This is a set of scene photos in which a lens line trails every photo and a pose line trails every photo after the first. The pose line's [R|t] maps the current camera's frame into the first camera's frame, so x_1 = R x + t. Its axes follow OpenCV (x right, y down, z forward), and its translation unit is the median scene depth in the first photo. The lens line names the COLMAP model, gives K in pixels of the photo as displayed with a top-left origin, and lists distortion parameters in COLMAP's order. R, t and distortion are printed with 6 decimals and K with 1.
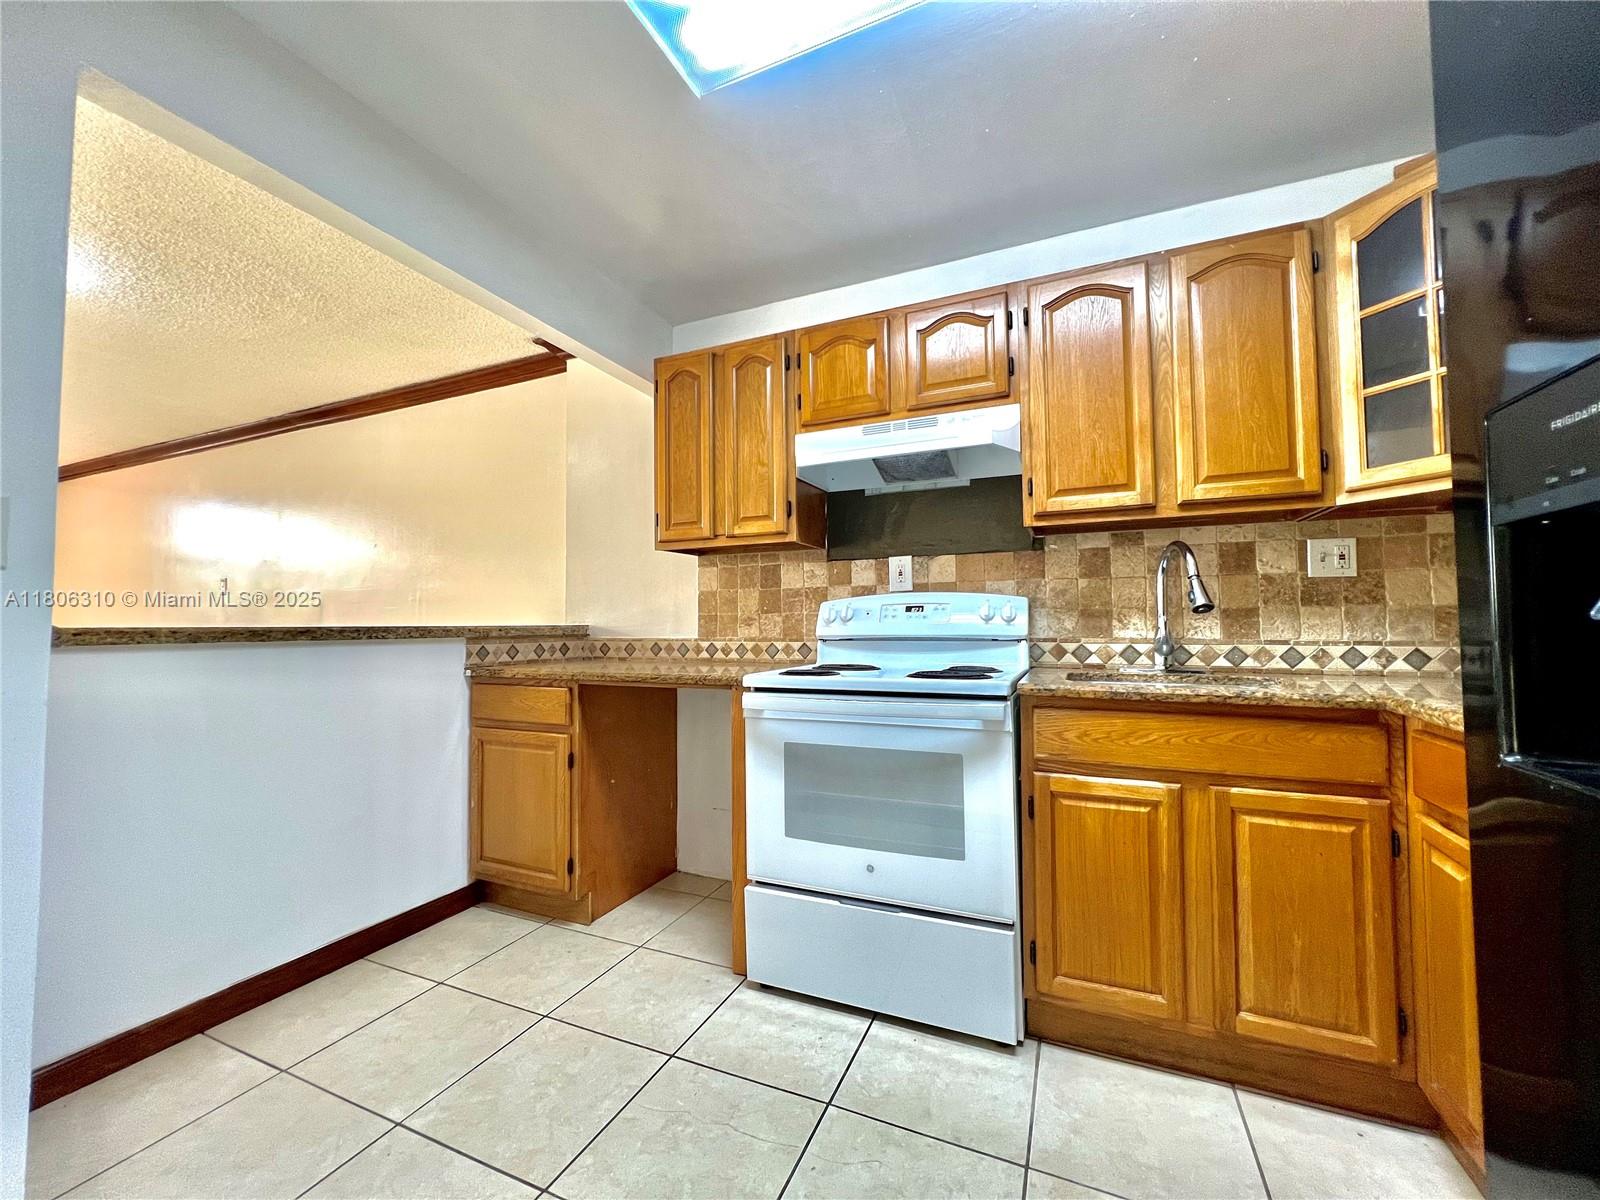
lens RADIAL K [[643.9, 0, 797.6], [0, 643.9, 598.7], [0, 0, 1]] dist [-0.000456, -0.000075]
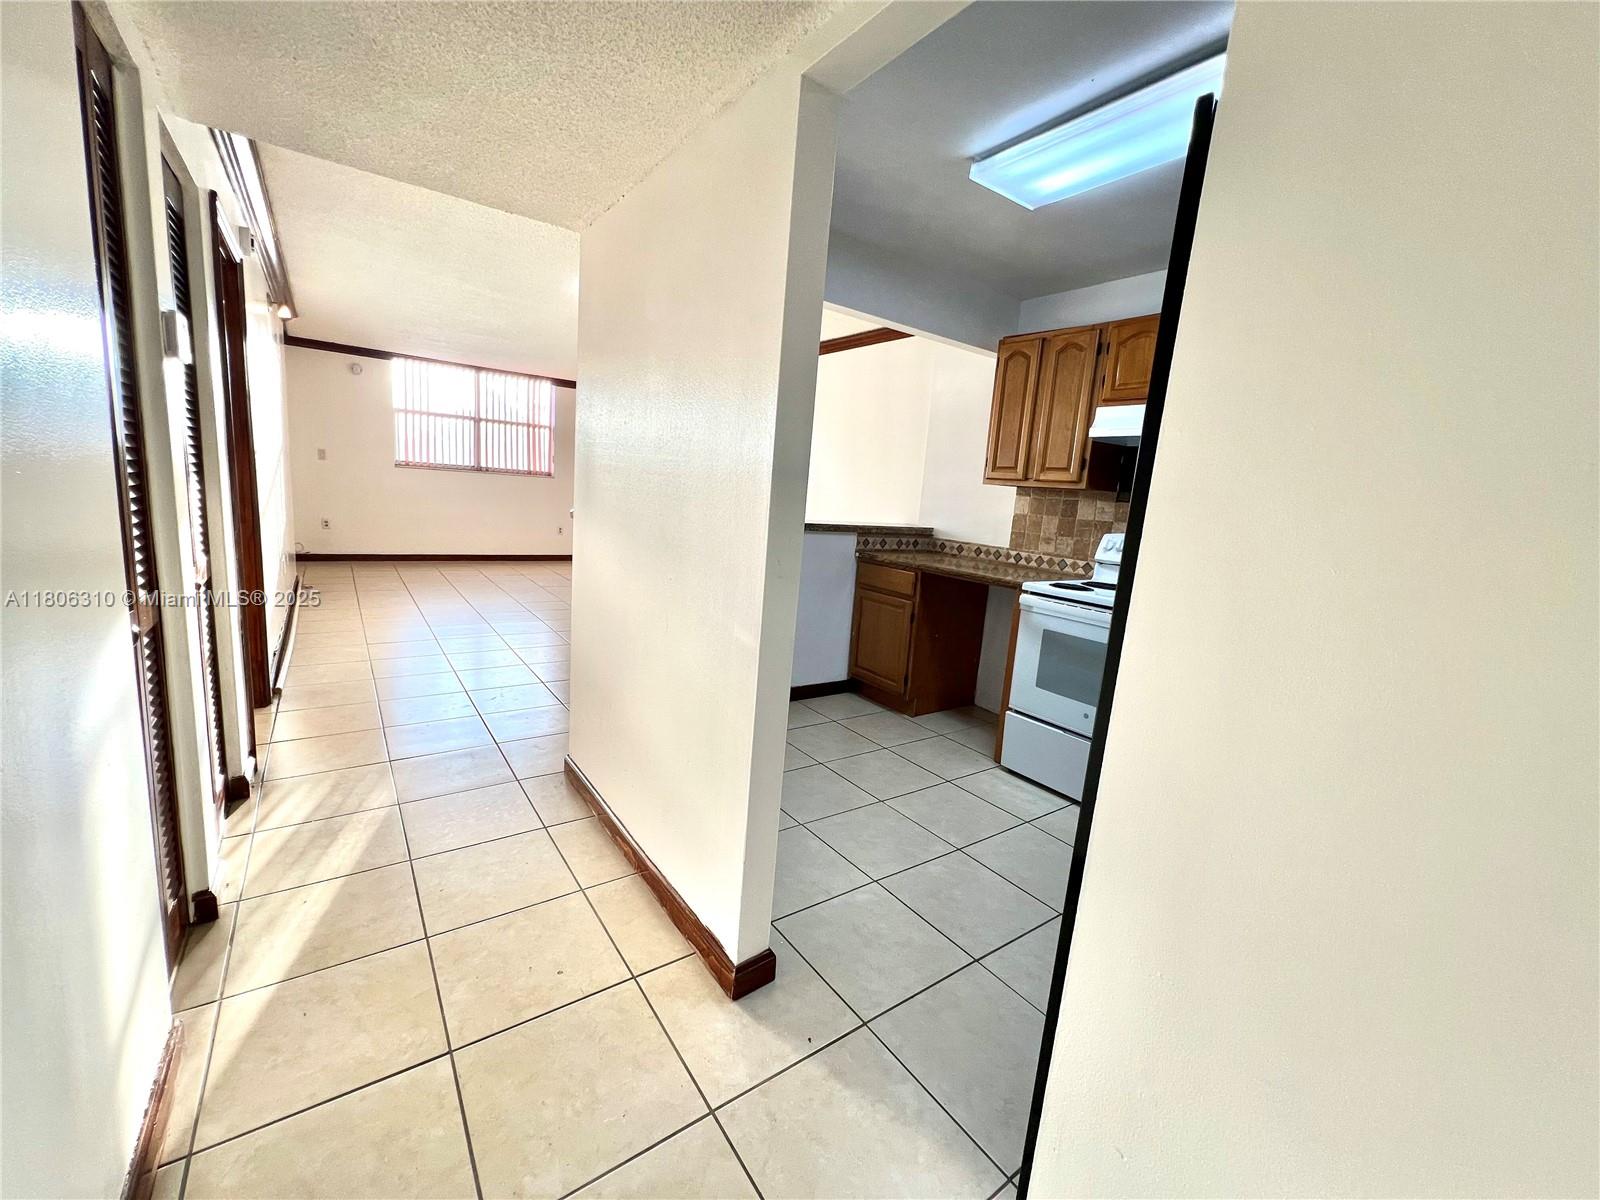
lens RADIAL K [[643.9, 0, 797.6], [0, 643.9, 598.7], [0, 0, 1]] dist [-0.000456, -0.000075]
pose [[0.858004, 0.155485, -0.489544, 0.174303], [-0.059176, 0.976659, 0.206483, -0.105874], [0.510222, -0.148194, 0.847179, -0.480294]]
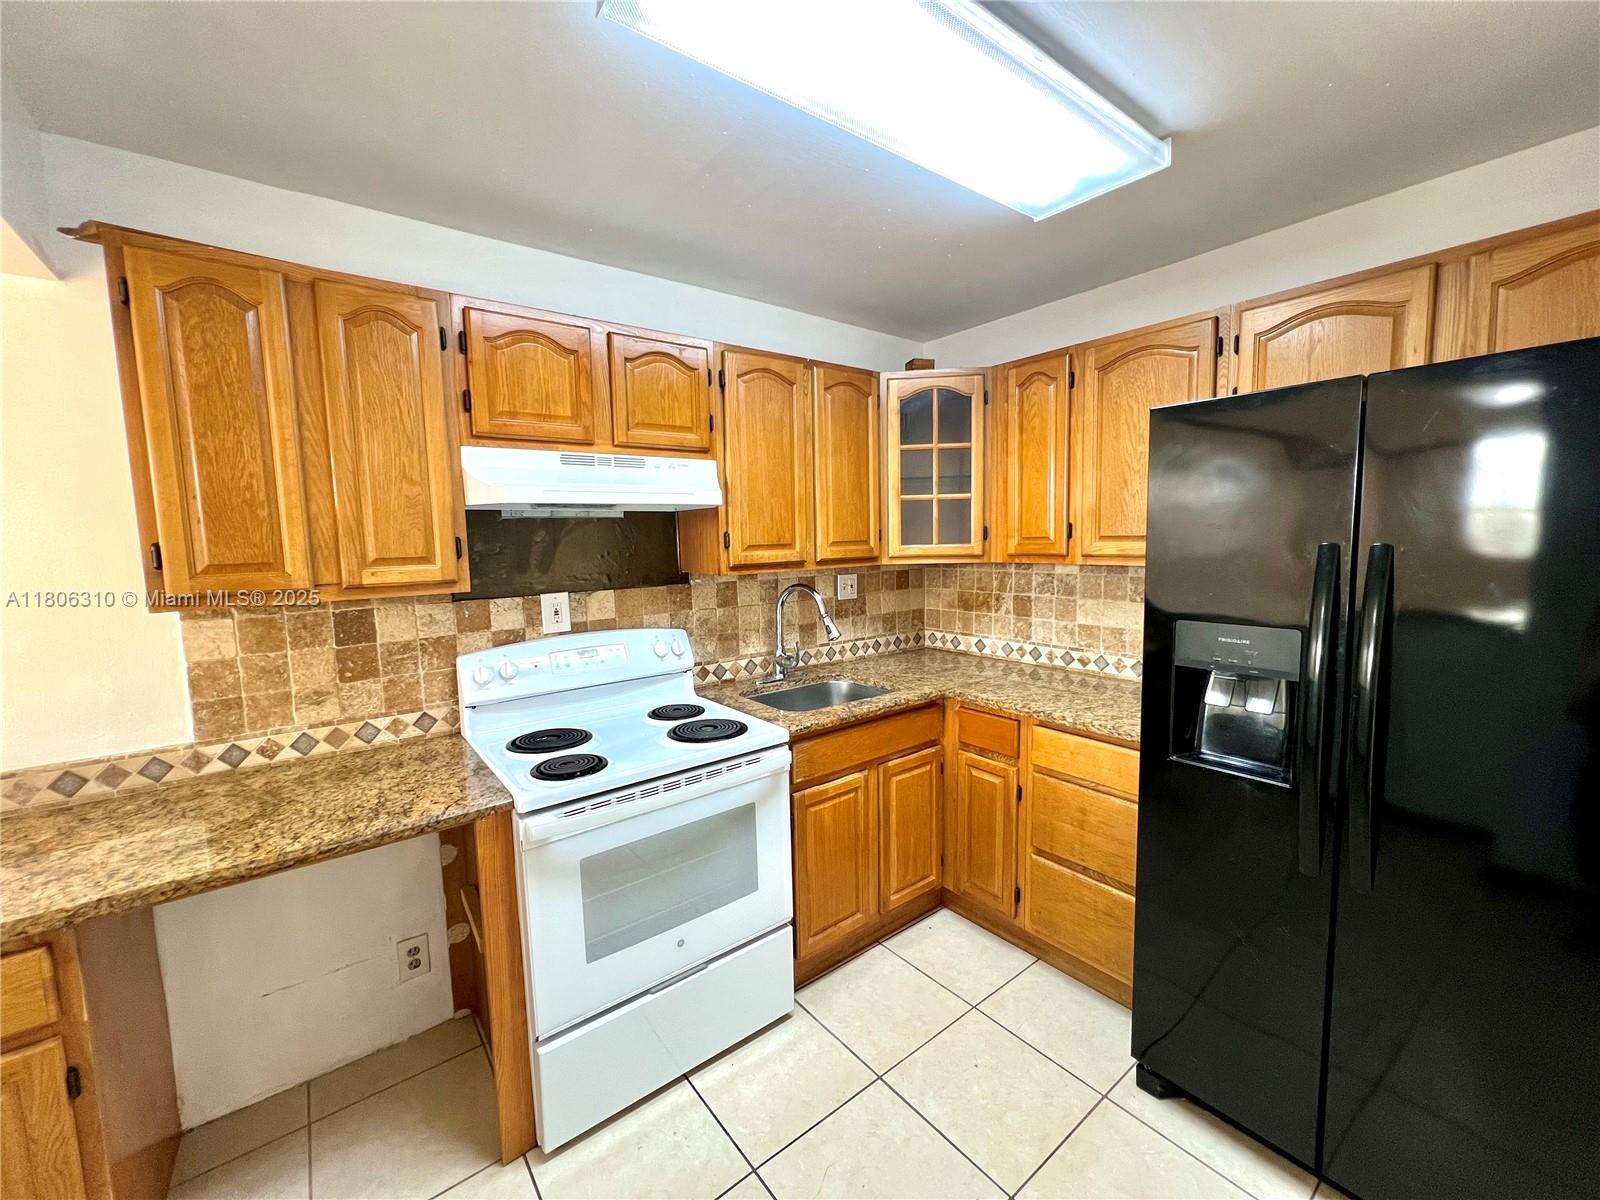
lens RADIAL K [[643.9, 0, 797.6], [0, 643.9, 598.7], [0, 0, 1]] dist [-0.000456, -0.000075]
pose [[0.477046, -0.091365, 0.874117, -0.466264], [-0.014065, 0.993661, 0.111536, -0.166881], [-0.878766, -0.065502, 0.472737, 0.305406]]
